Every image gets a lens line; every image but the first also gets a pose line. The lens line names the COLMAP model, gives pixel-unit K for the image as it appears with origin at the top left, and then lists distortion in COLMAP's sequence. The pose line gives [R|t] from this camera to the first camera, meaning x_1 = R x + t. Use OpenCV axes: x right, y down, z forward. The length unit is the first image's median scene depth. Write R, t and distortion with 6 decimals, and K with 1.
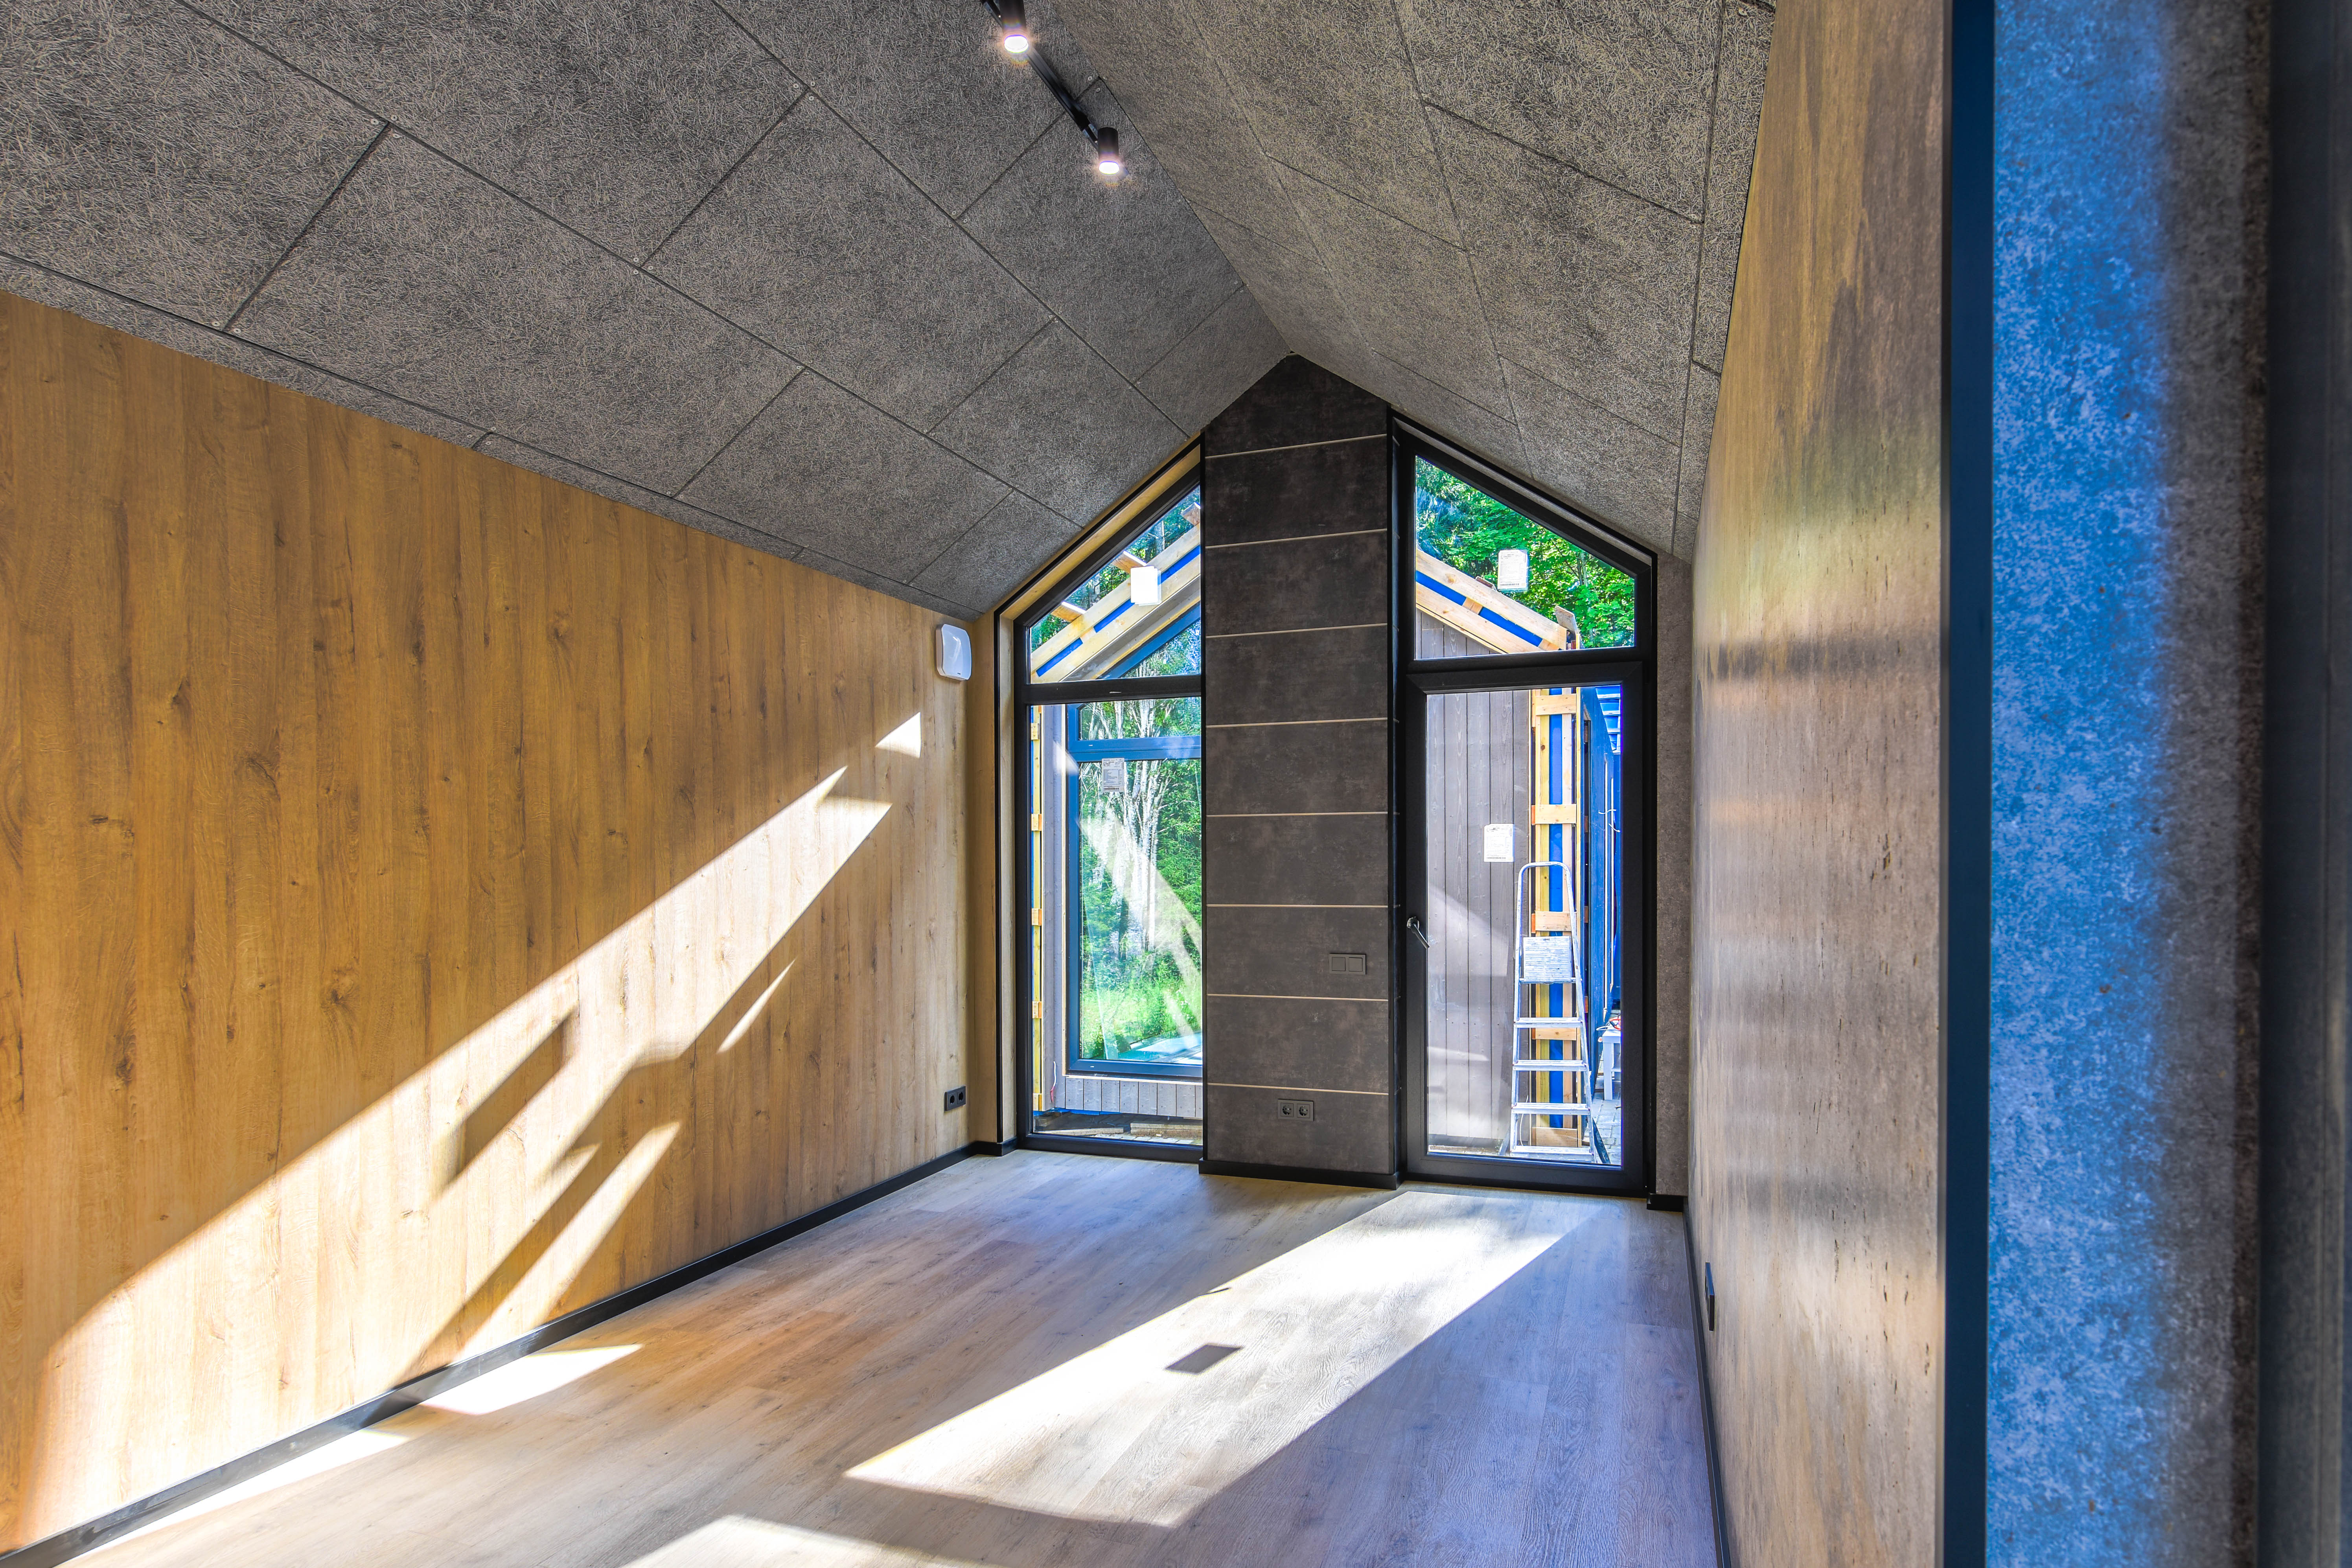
lens RADIAL K [[1186.4, 0, 1245.3], [0, 1186.4, 877.2], [0, 0, 1]] dist [-0.010652, 0.009765]
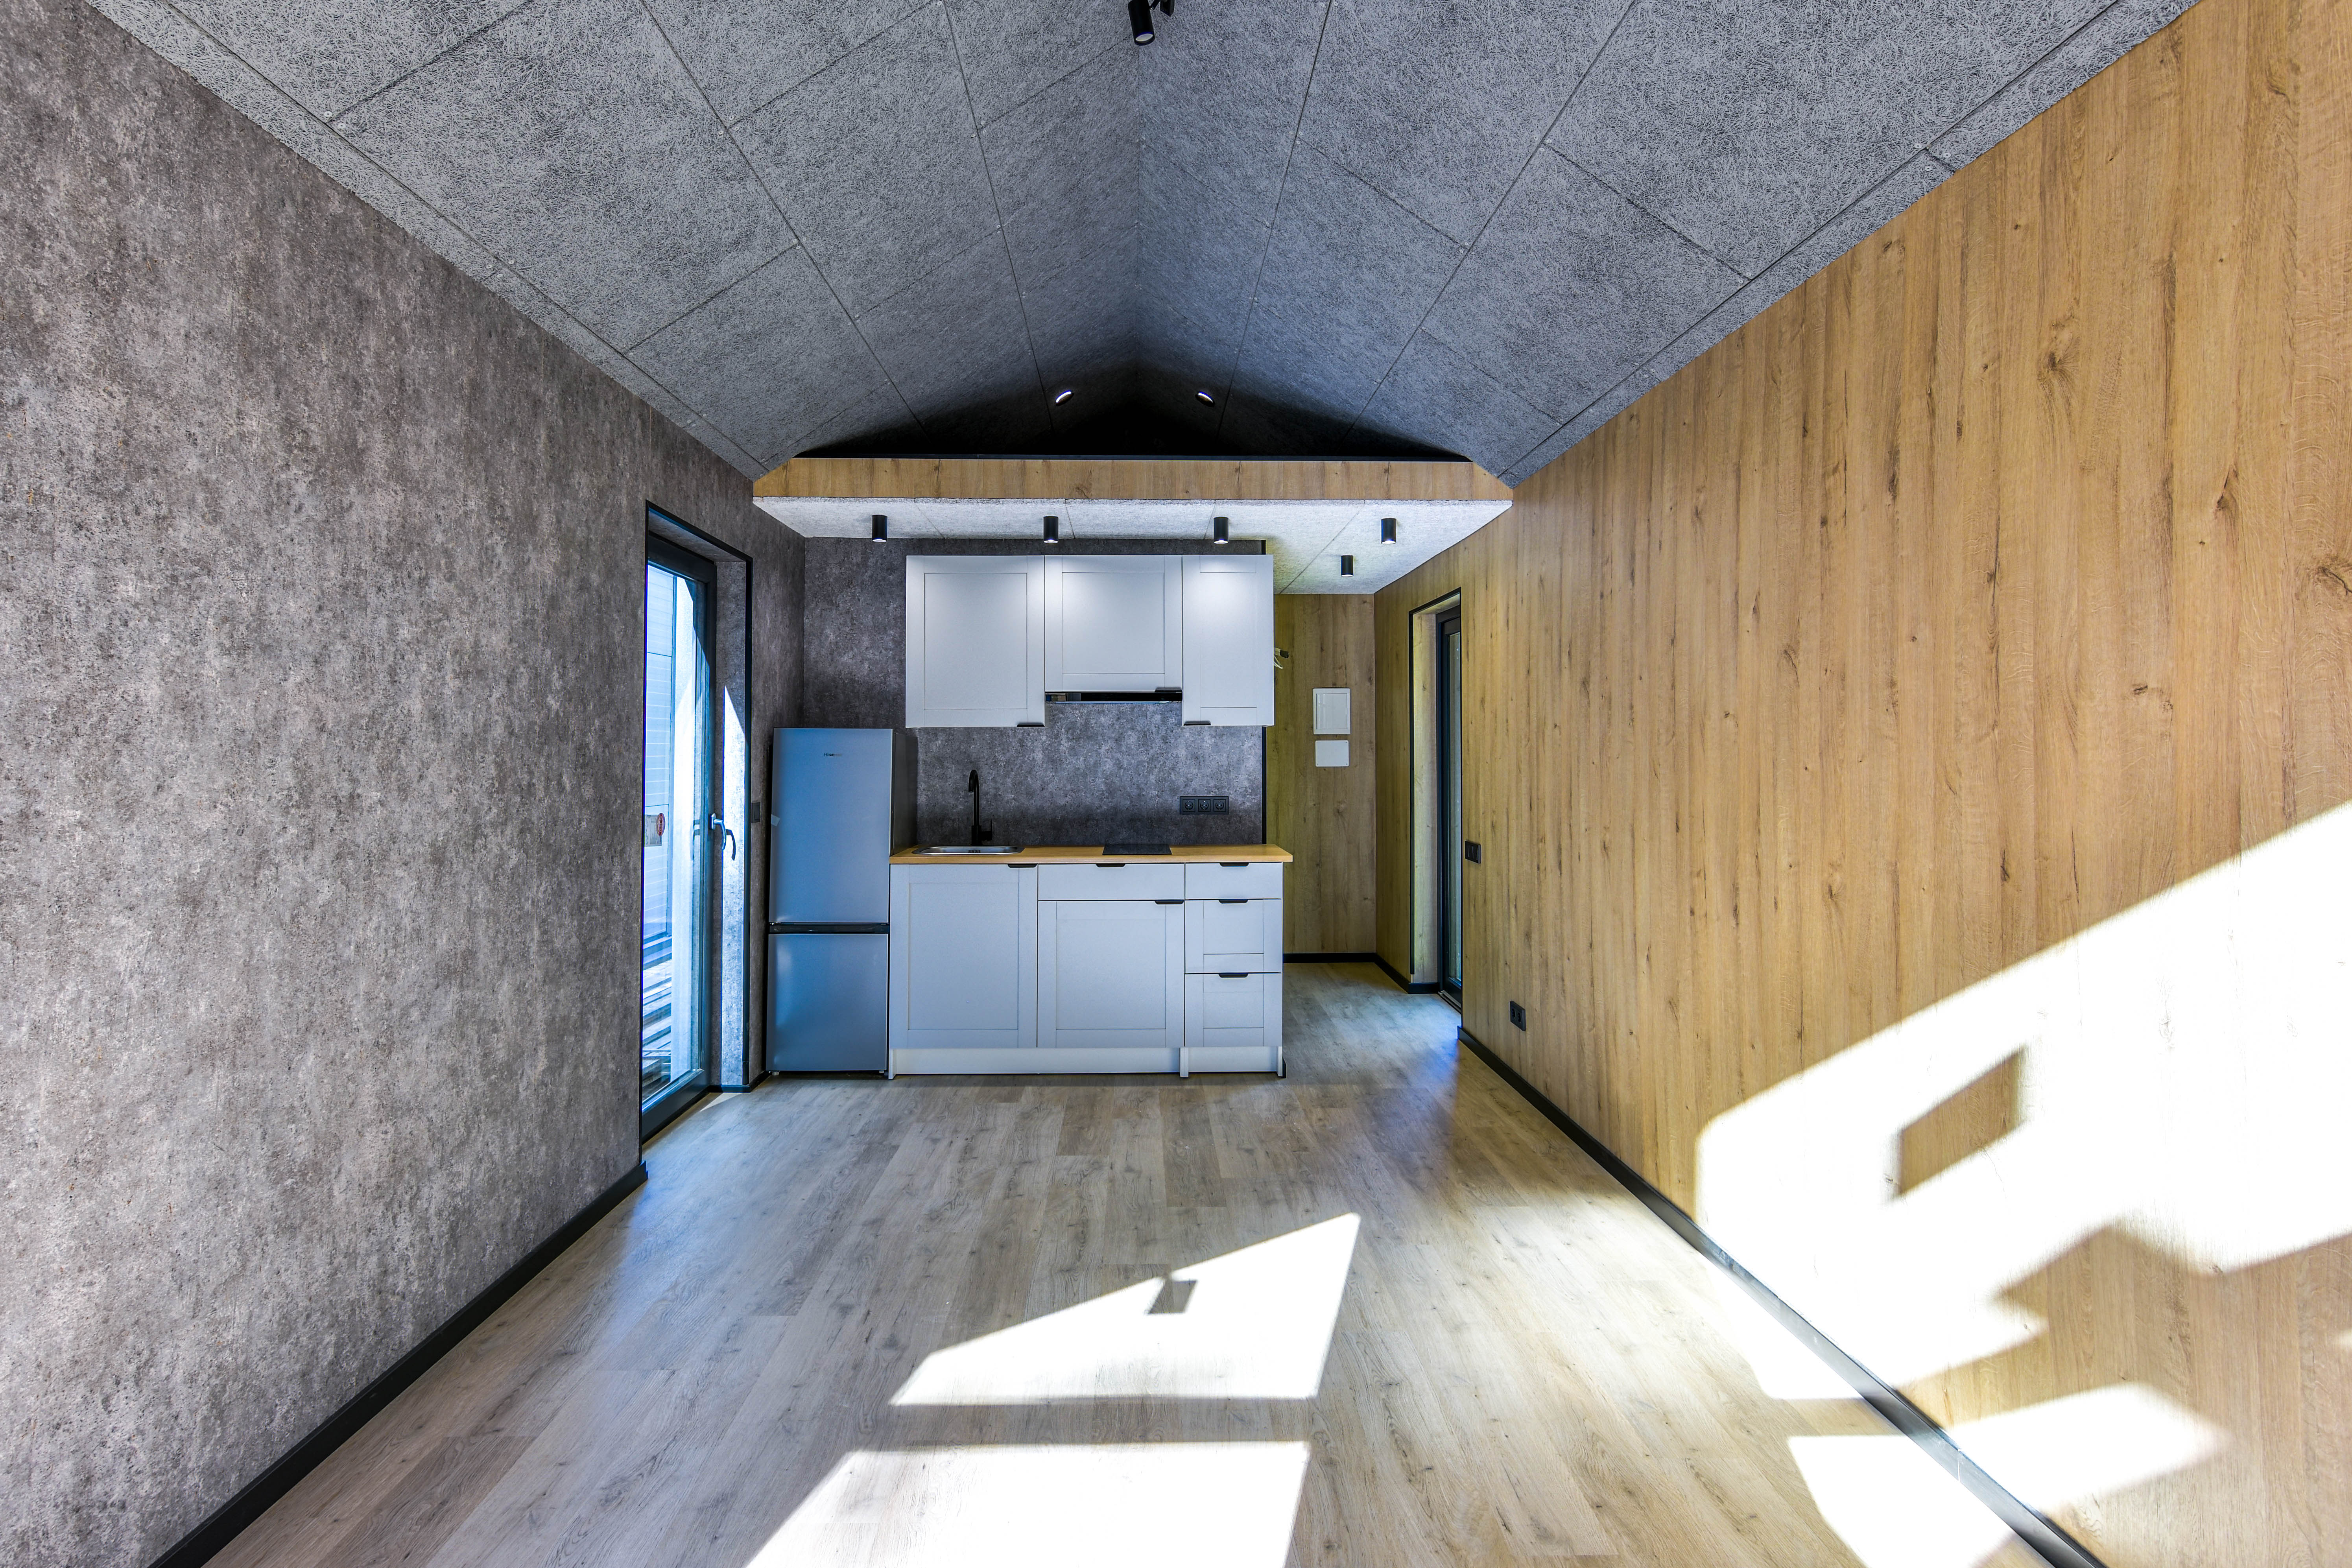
lens RADIAL K [[1186.4, 0, 1144.0], [0, 1186.4, 771.1], [0, 0, 1]] dist [-0.010652, 0.009765]
pose [[-0.944364, 0.013654, -0.328619, 0.033048], [0.005871, 0.999679, 0.024664, -0.018123], [0.328851, 0.021362, -0.944140, 1.408996]]
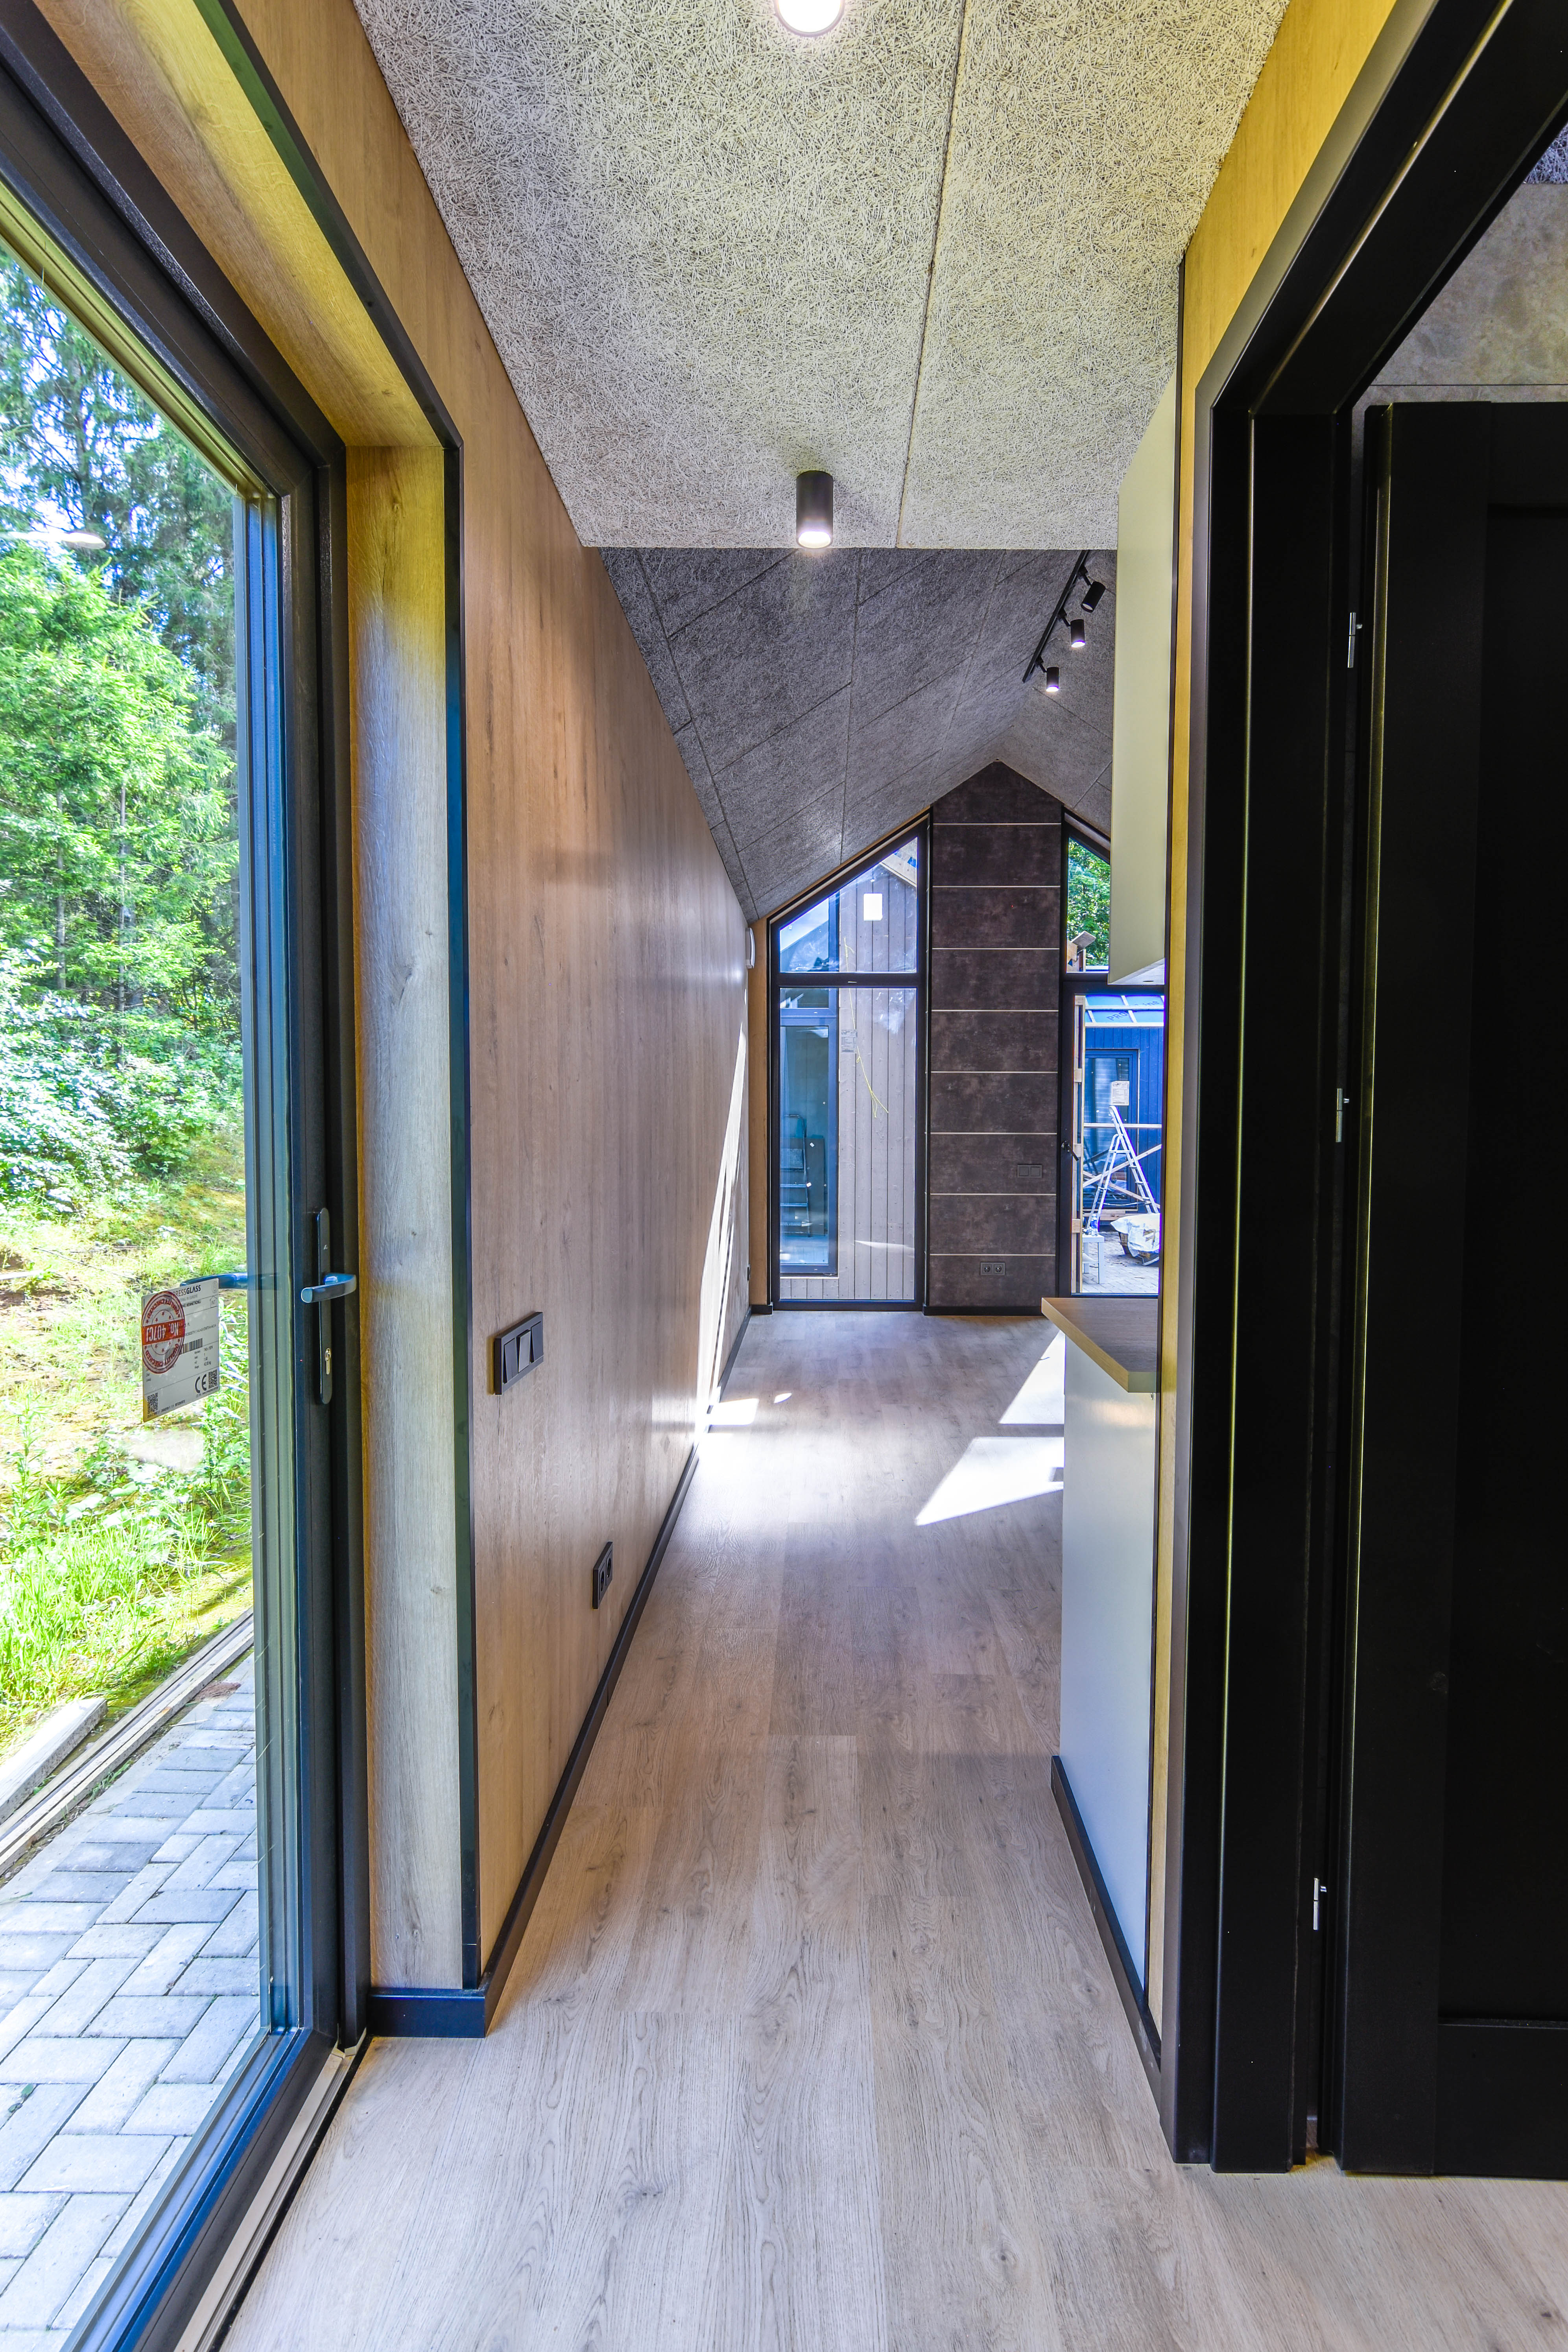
lens RADIAL K [[1186.4, 0, 782.5], [0, 1186.4, 1180.7], [0, 0, 1]] dist [-0.010652, 0.009765]
pose [[0.957151, -0.008370, 0.289470, -0.972492], [-0.004506, 0.999031, 0.043787, 0.029796], [-0.289556, -0.043215, 0.956185, -0.542718]]
